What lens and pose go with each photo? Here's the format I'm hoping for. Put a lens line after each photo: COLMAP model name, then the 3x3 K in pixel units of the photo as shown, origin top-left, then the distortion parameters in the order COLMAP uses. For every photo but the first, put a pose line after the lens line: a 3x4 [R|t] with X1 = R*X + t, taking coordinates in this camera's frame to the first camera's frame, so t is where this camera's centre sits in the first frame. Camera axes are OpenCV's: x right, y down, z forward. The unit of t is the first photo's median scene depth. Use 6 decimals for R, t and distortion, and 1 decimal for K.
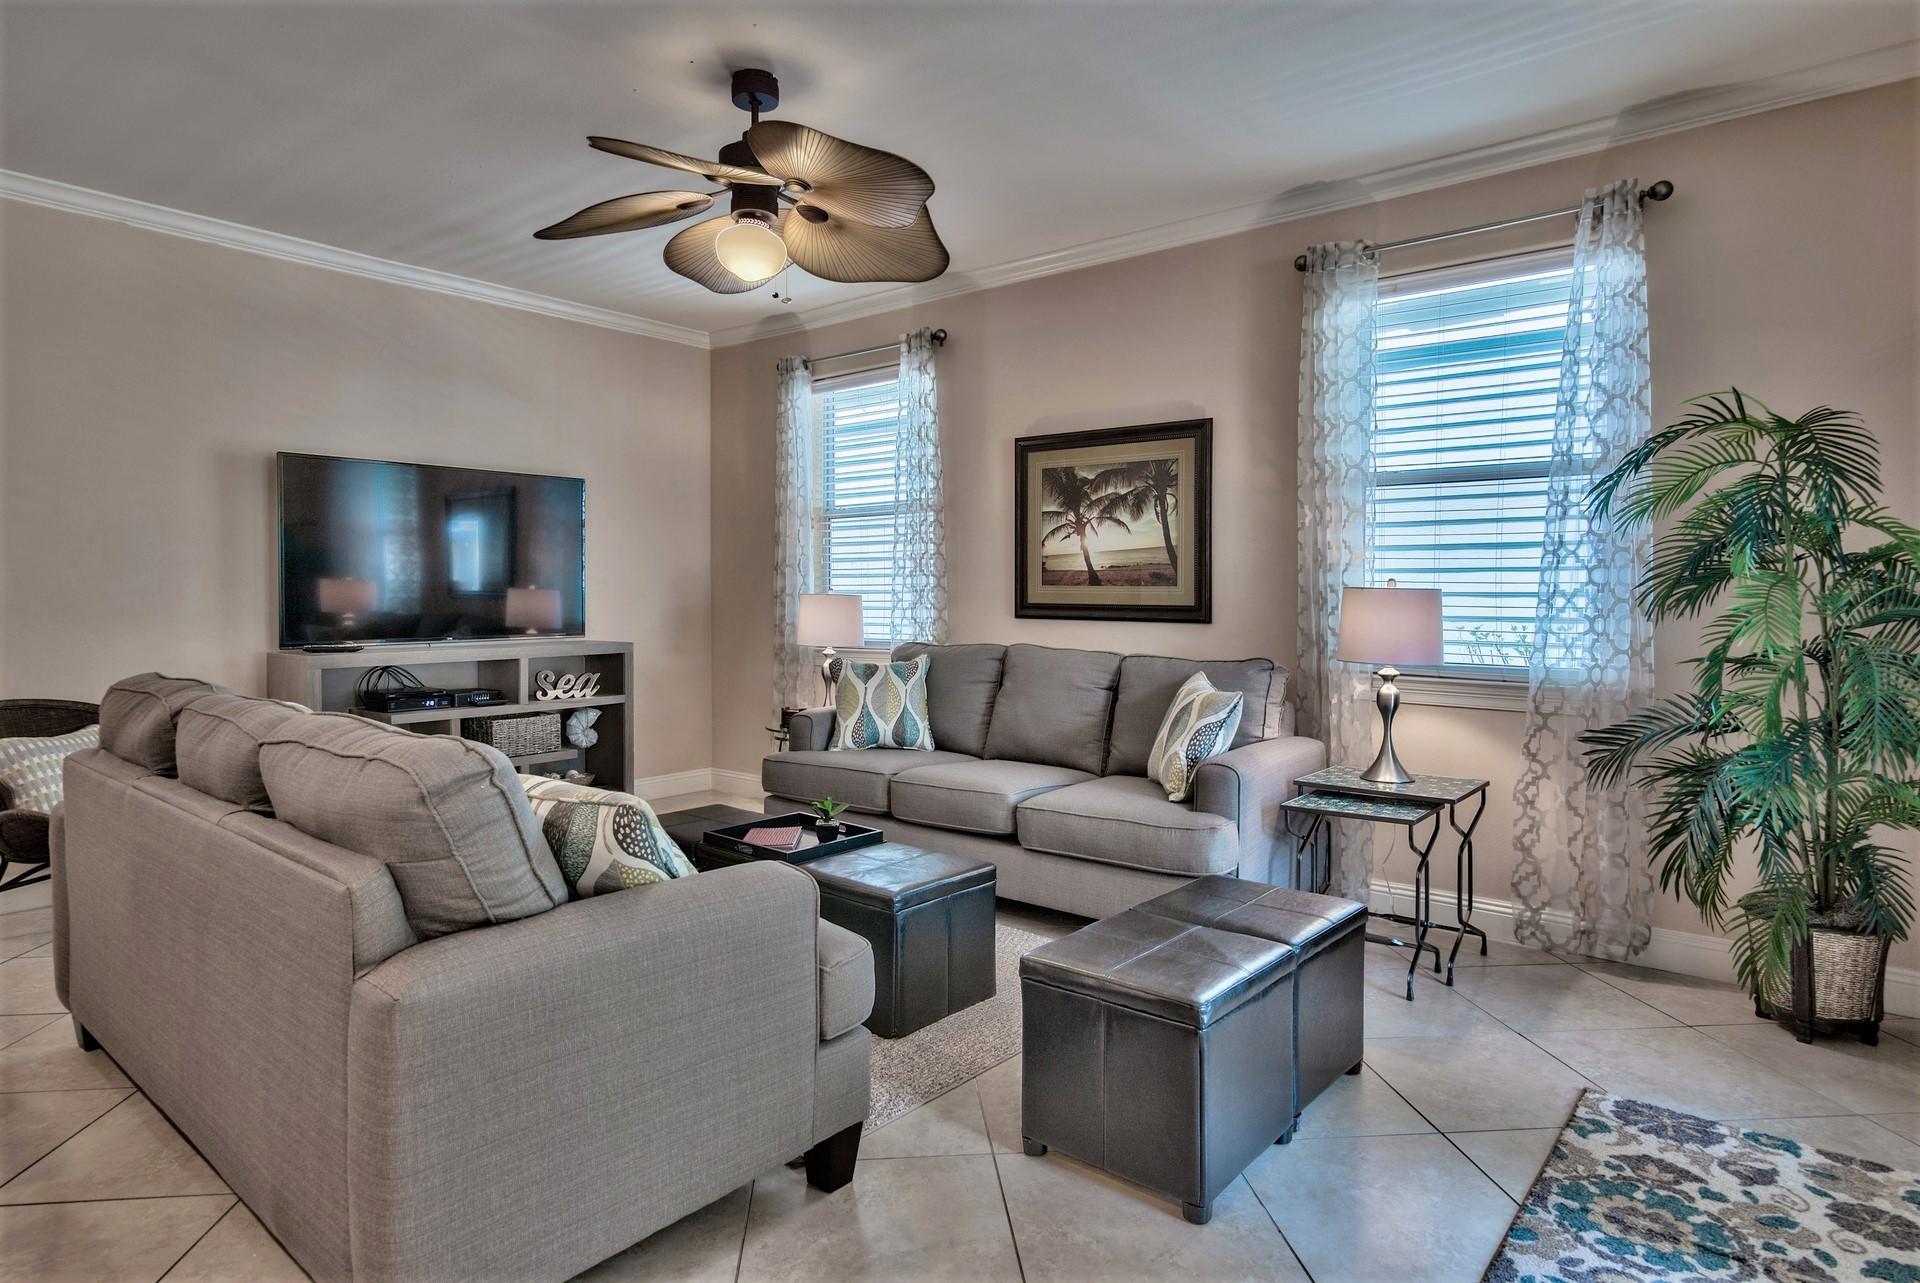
lens RADIAL K [[1096.4, 0, 948.4], [0, 1096.4, 607.5], [0, 0, 1]] dist [0.025883, -0.000121]
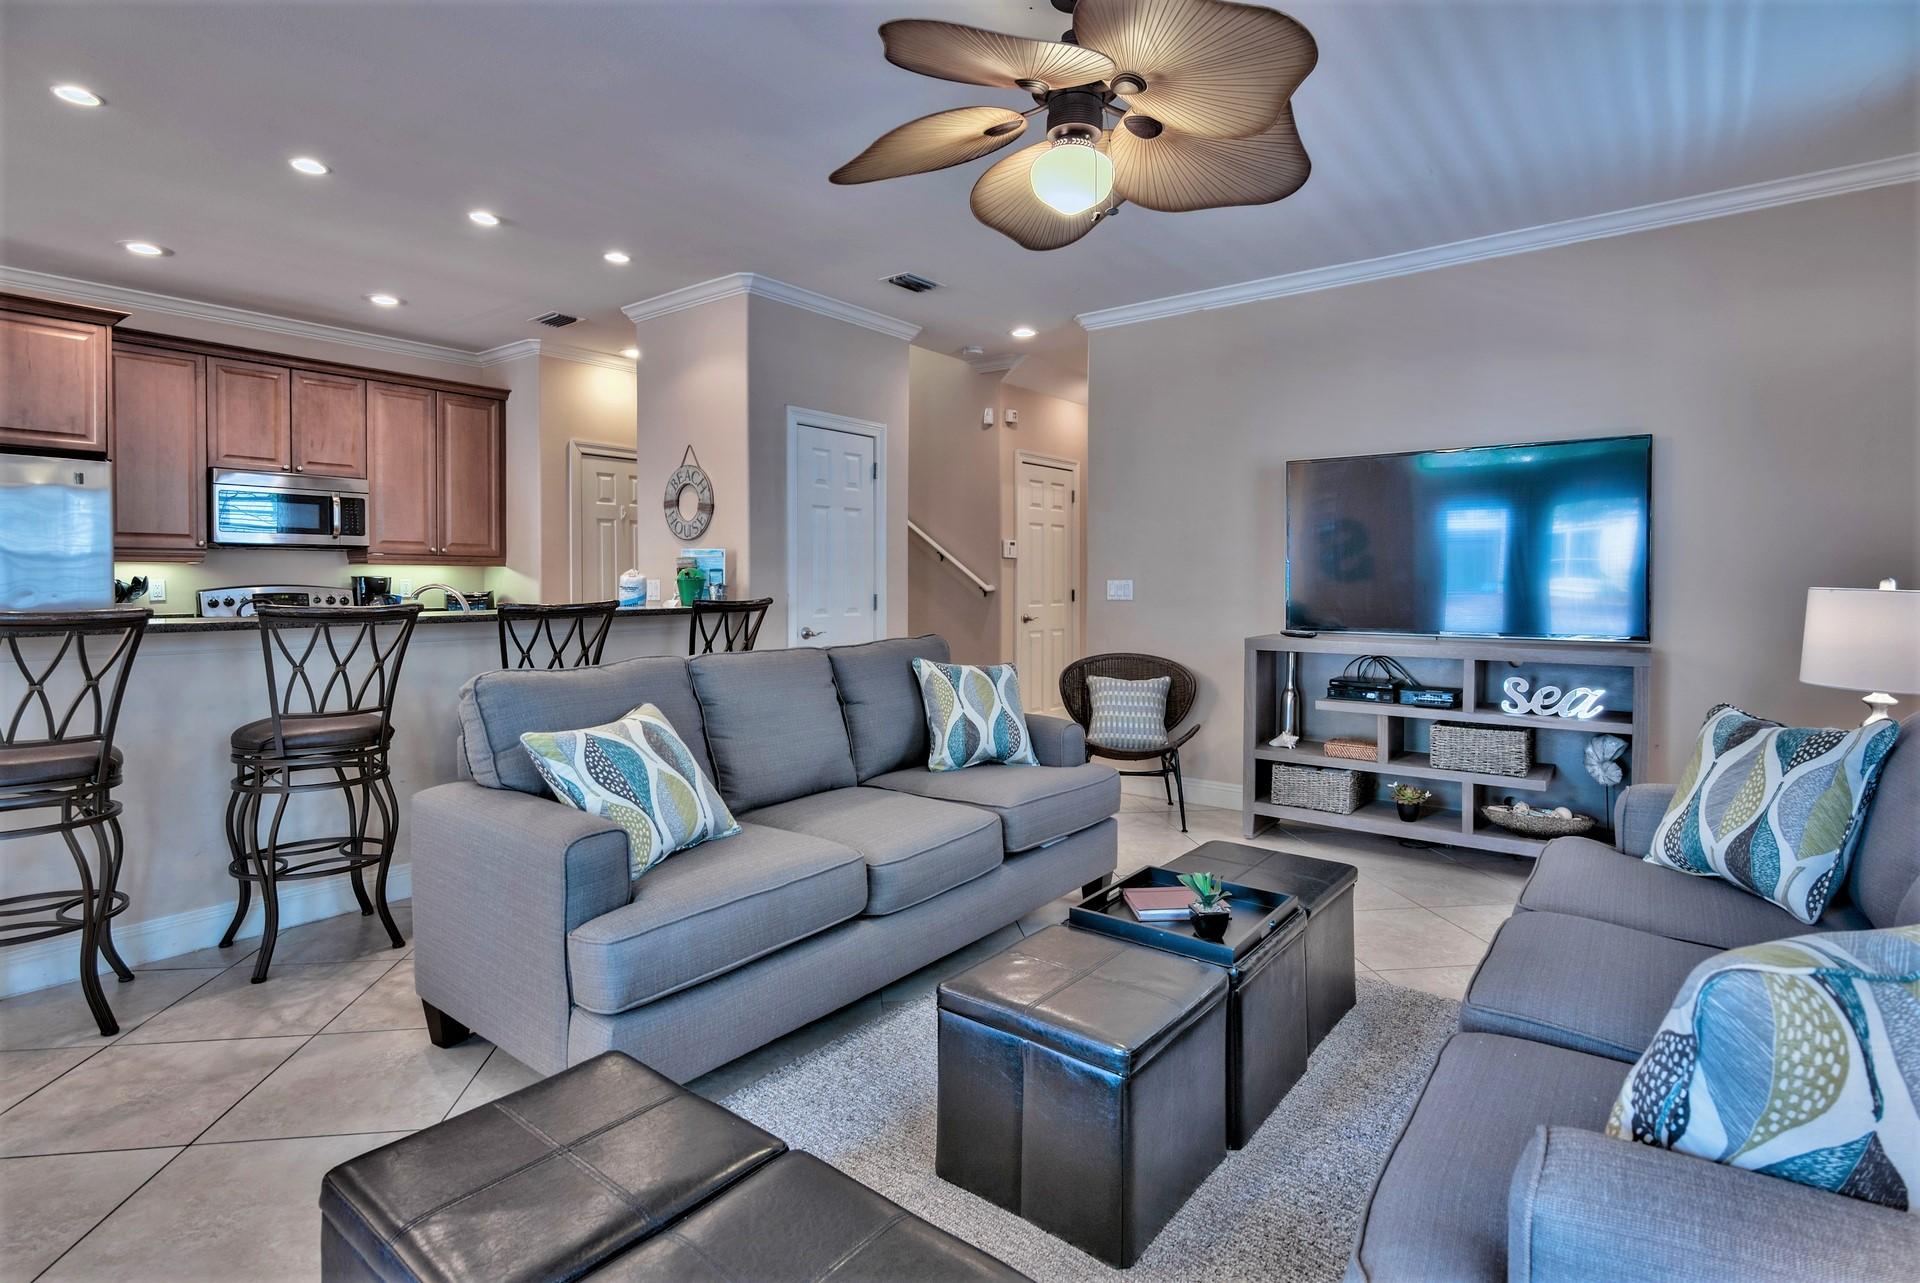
lens RADIAL K [[958.8, 0, 967.9], [0, 958.8, 584.7], [0, 0, 1]] dist [0.006714, -0.000967]
pose [[0.042300, 0.004845, -0.999093, 0.367143], [-0.015388, 0.999873, 0.004197, -0.010812], [0.998986, 0.015196, 0.042369, 0.581597]]
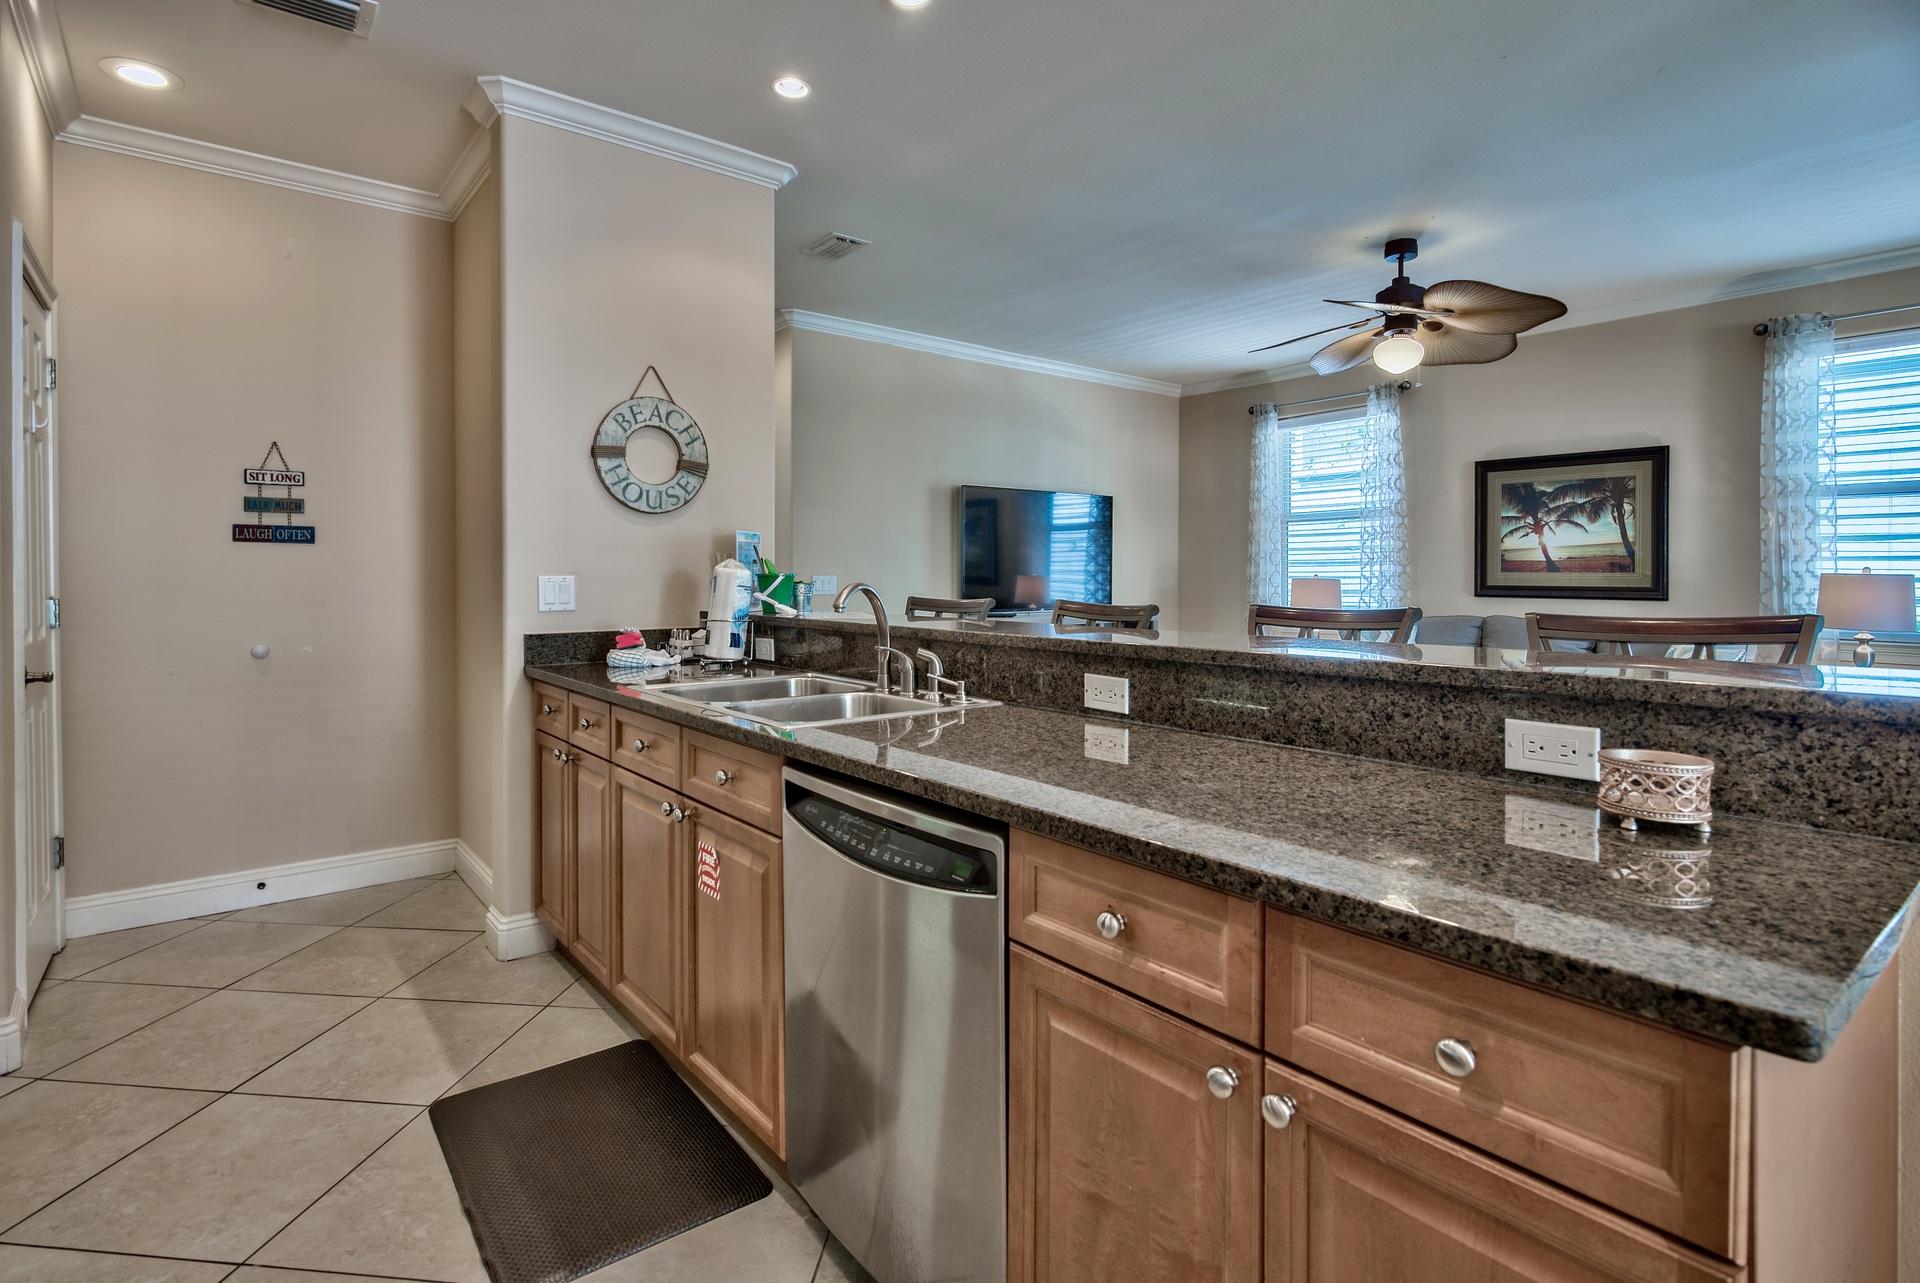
lens RADIAL K [[958.8, 0, 965.5], [0, 958.8, 583.0], [0, 0, 1]] dist [0.006714, -0.000967]
pose [[0.979629, 0.000167, -0.200817, -0.328665], [-0.001746, 0.999969, -0.007683, 0.003228], [0.200809, 0.007877, 0.979599, -0.279903]]
